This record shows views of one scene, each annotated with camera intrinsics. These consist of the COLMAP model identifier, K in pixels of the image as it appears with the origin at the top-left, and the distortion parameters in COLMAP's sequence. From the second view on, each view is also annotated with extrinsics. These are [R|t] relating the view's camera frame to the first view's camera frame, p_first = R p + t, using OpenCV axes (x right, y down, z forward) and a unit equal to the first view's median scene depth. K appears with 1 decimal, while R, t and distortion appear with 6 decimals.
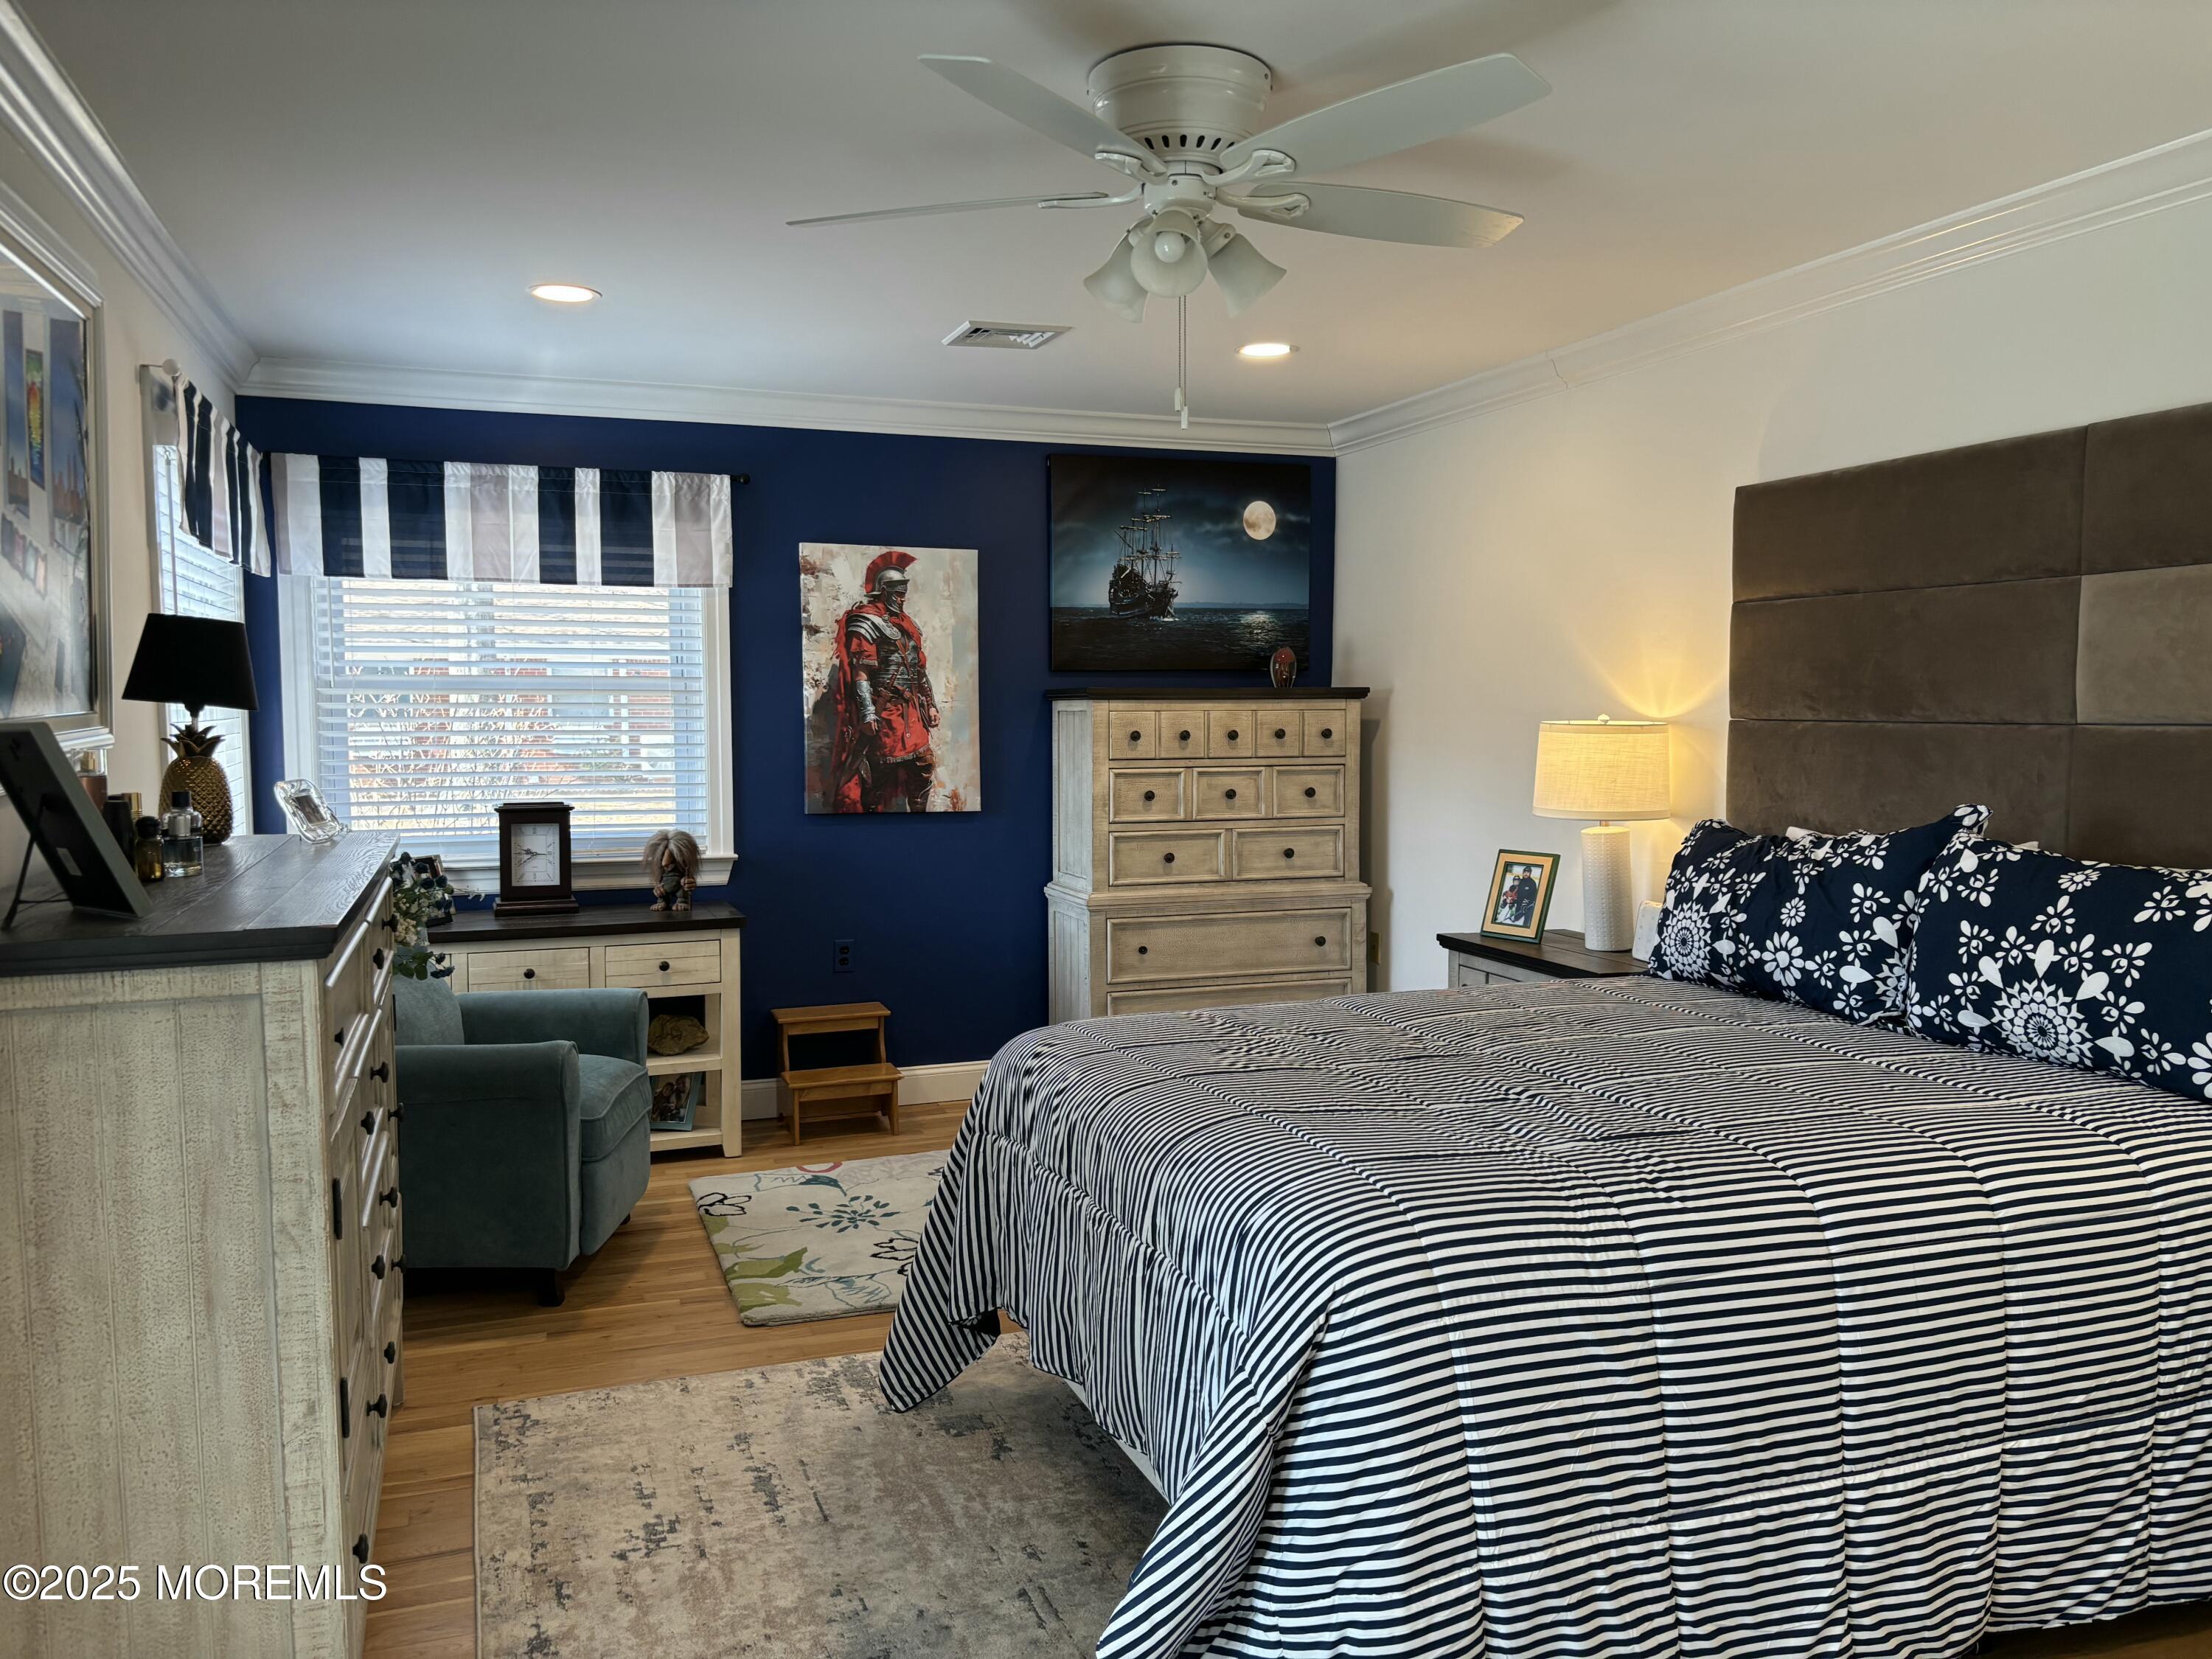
lens RADIAL K [[1677.9, 0, 1120.2], [0, 1677.9, 824.5], [0, 0, 1]] dist [0.050447, -0.064334]
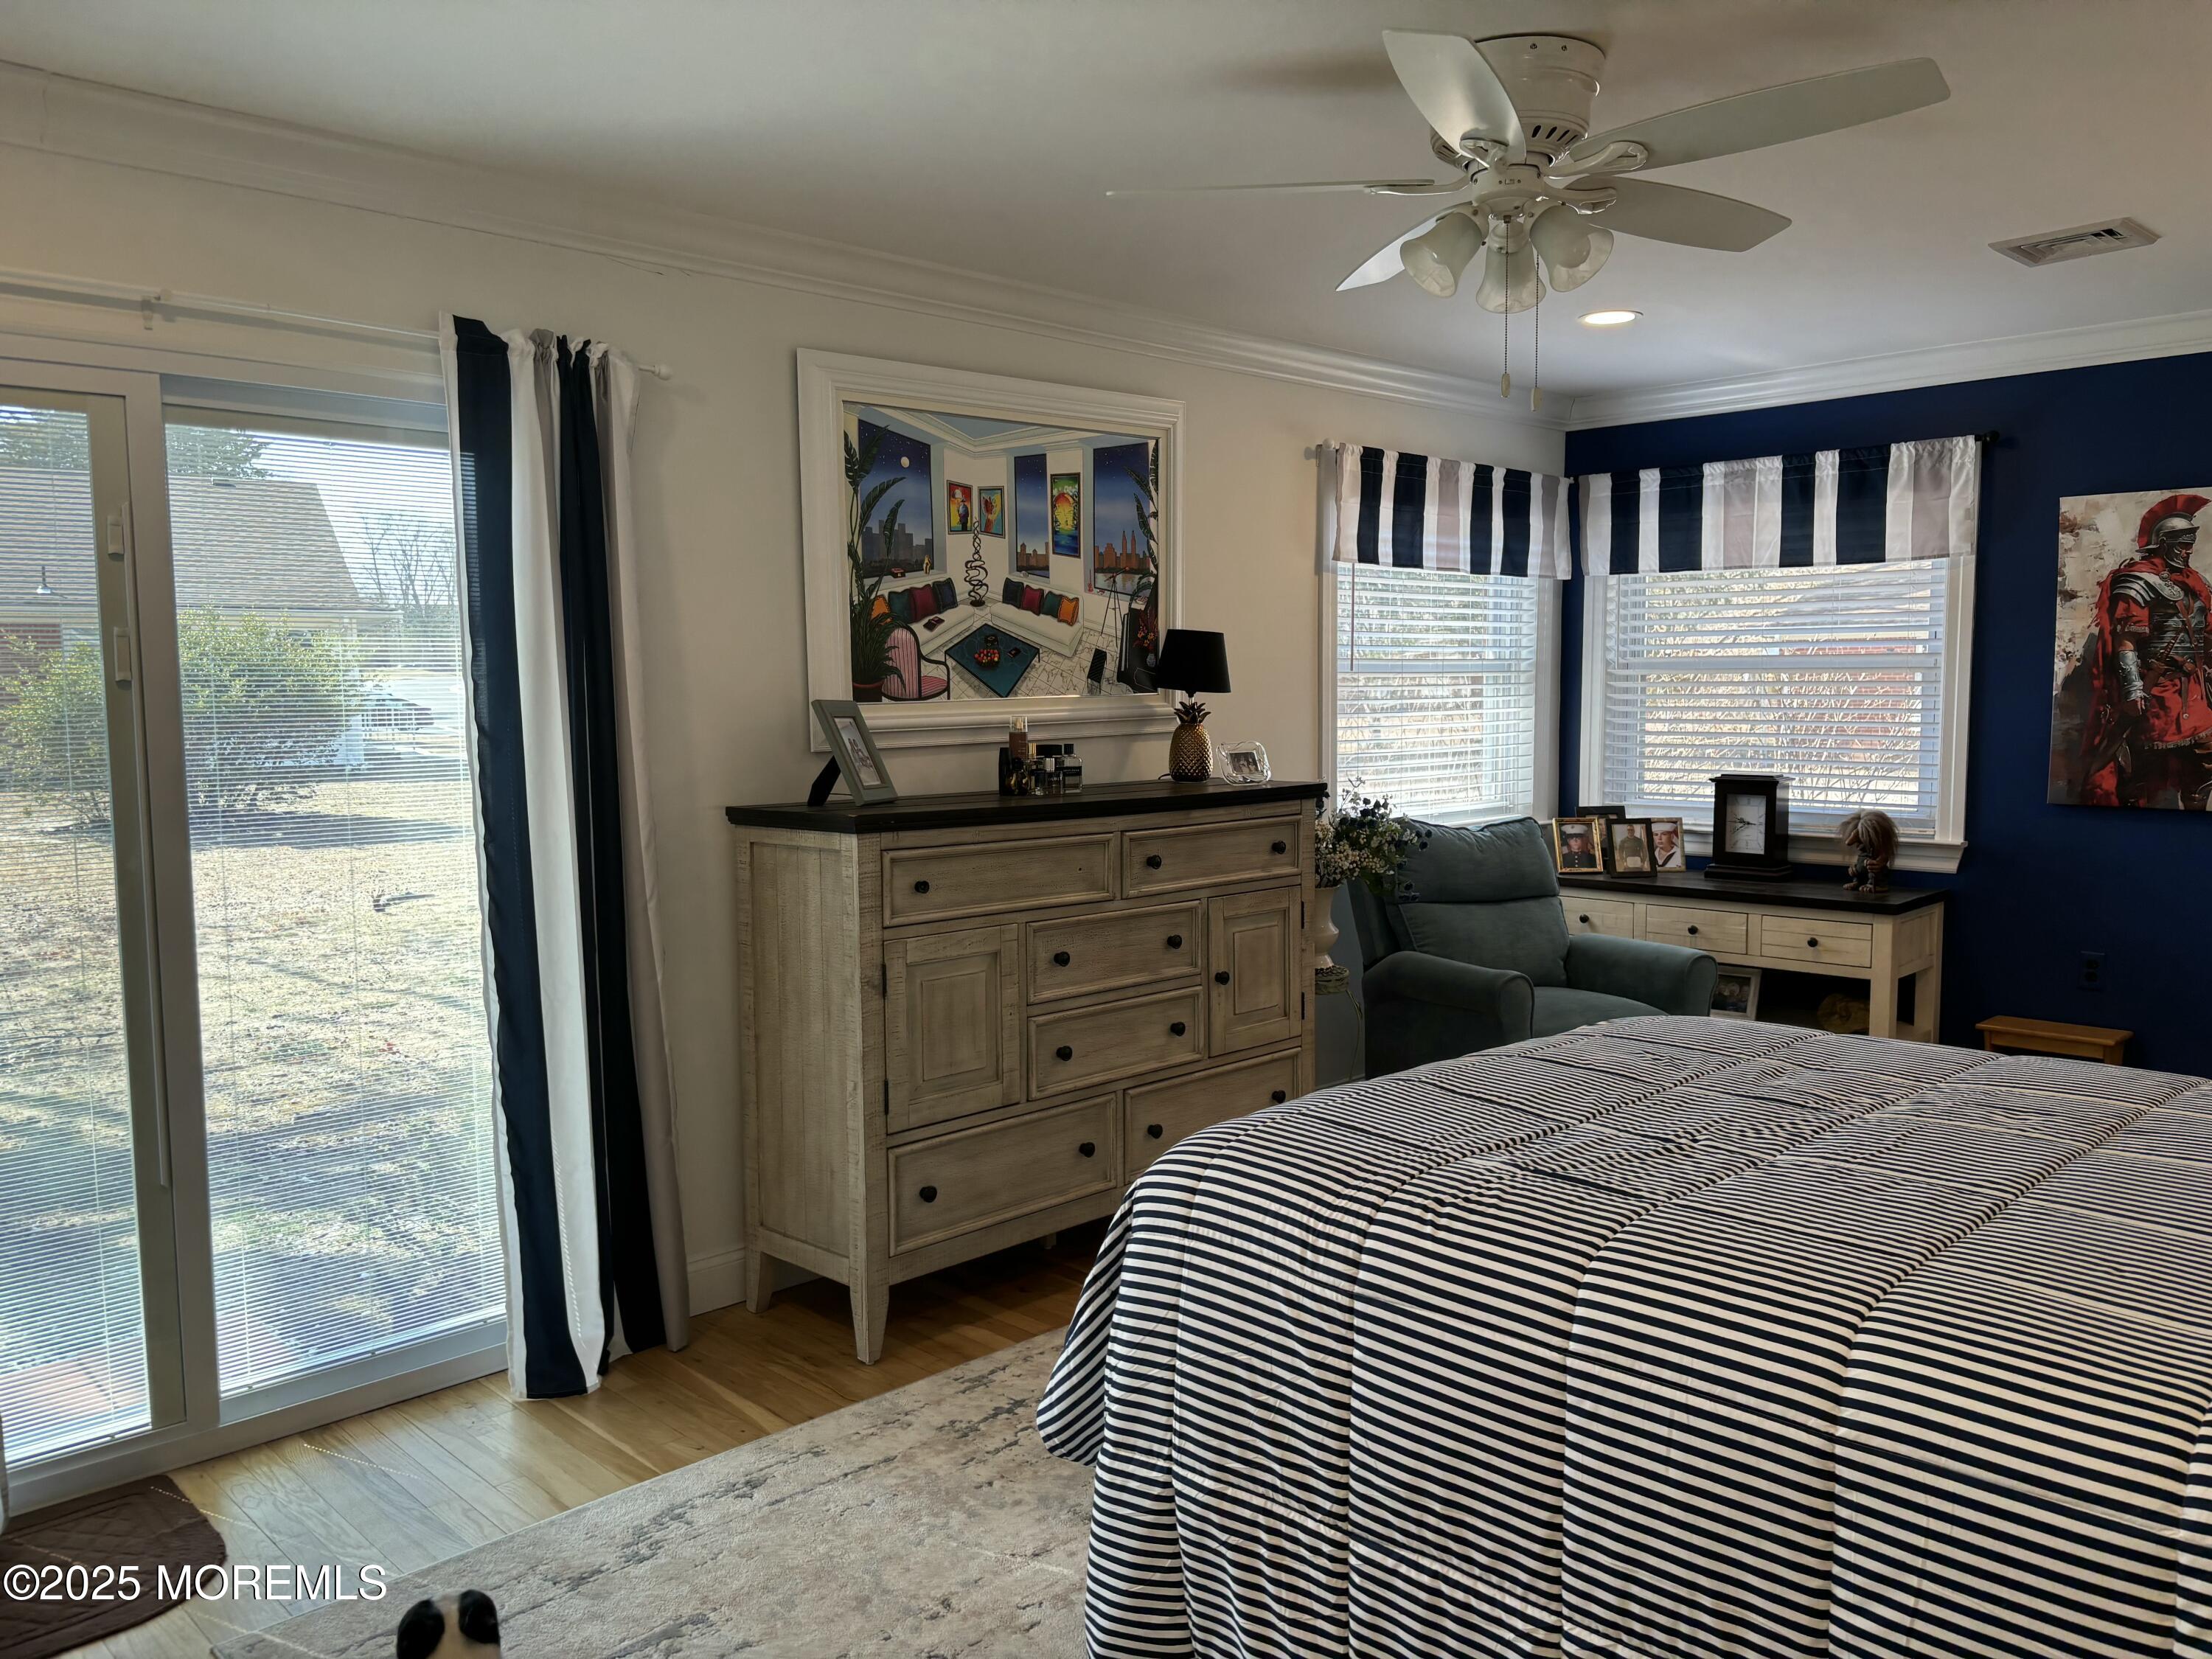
lens RADIAL K [[1677.9, 0, 1098.3], [0, 1677.9, 828.2], [0, 0, 1]] dist [0.050447, -0.064334]
pose [[0.400979, 0.074699, -0.913037, 0.595712], [-0.057817, 0.996747, 0.056156, -0.019943], [0.914261, 0.030272, 0.403993, 0.248079]]
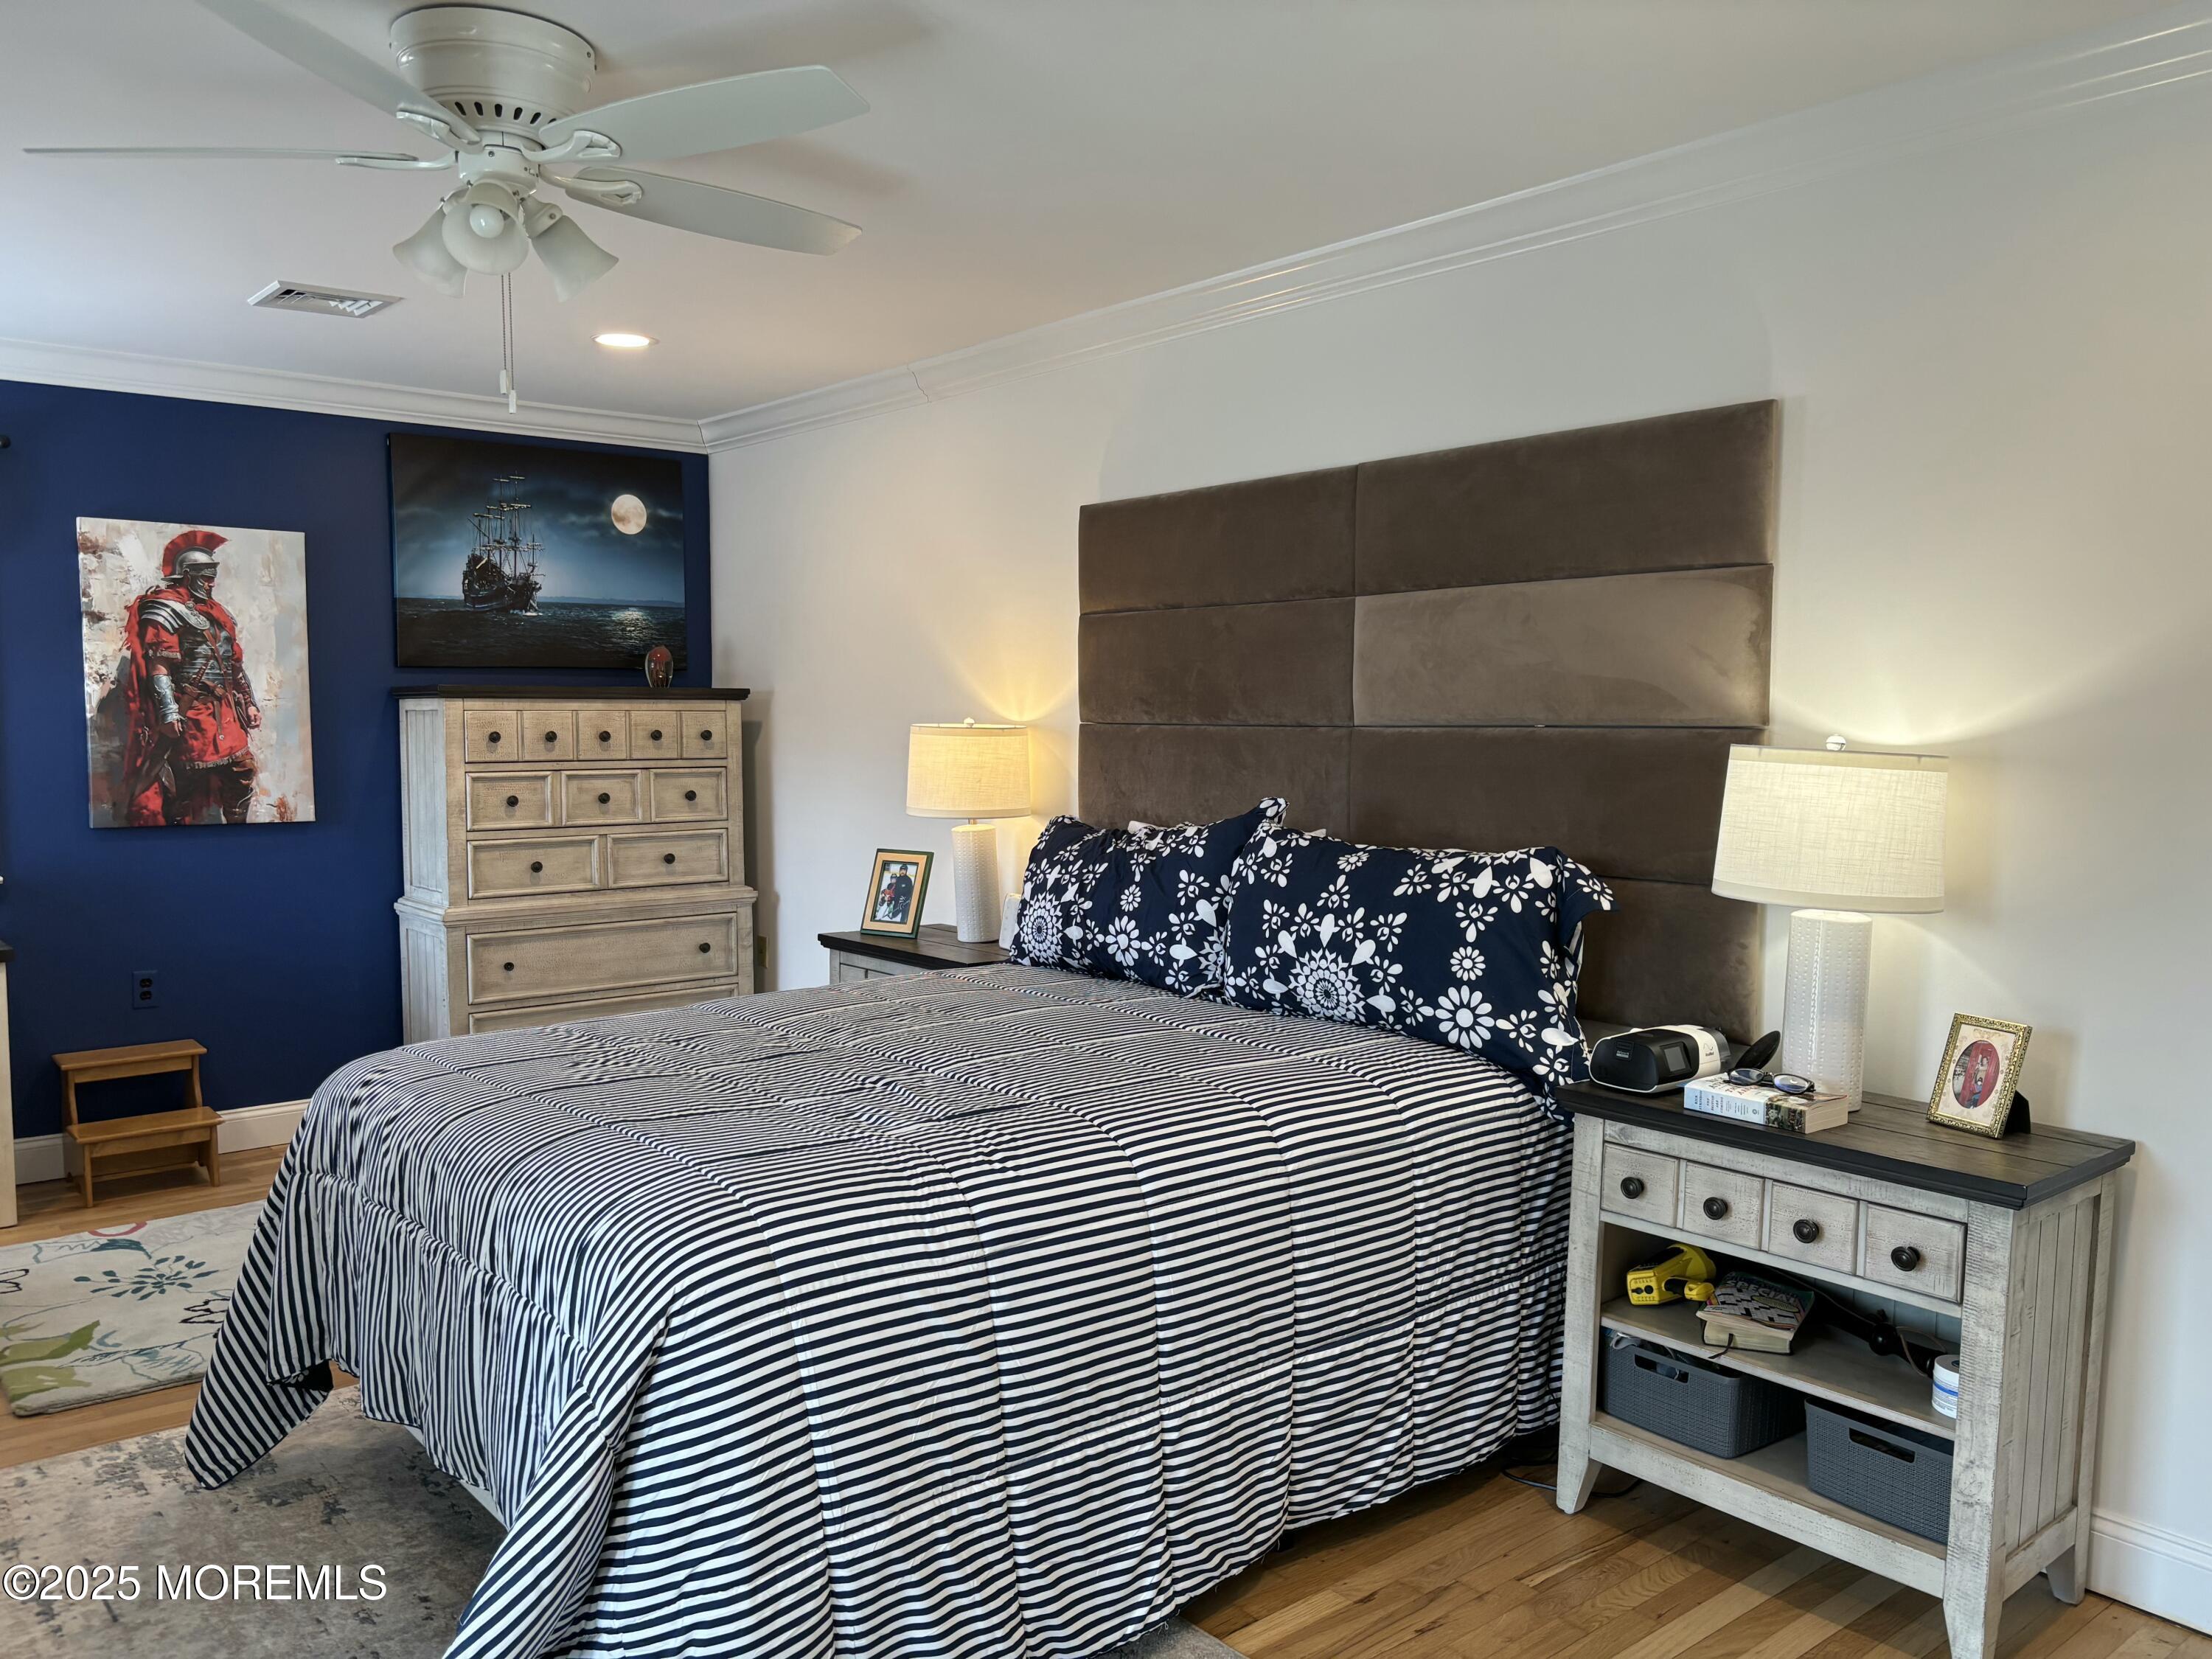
lens RADIAL K [[1677.9, 0, 1119.1], [0, 1677.9, 831.8], [0, 0, 1]] dist [0.050447, -0.064334]
pose [[0.940019, -0.020720, 0.340492, 0.020533], [0.020117, 0.999784, 0.005301, 0.002605], [-0.340529, 0.001867, 0.940232, -0.011494]]
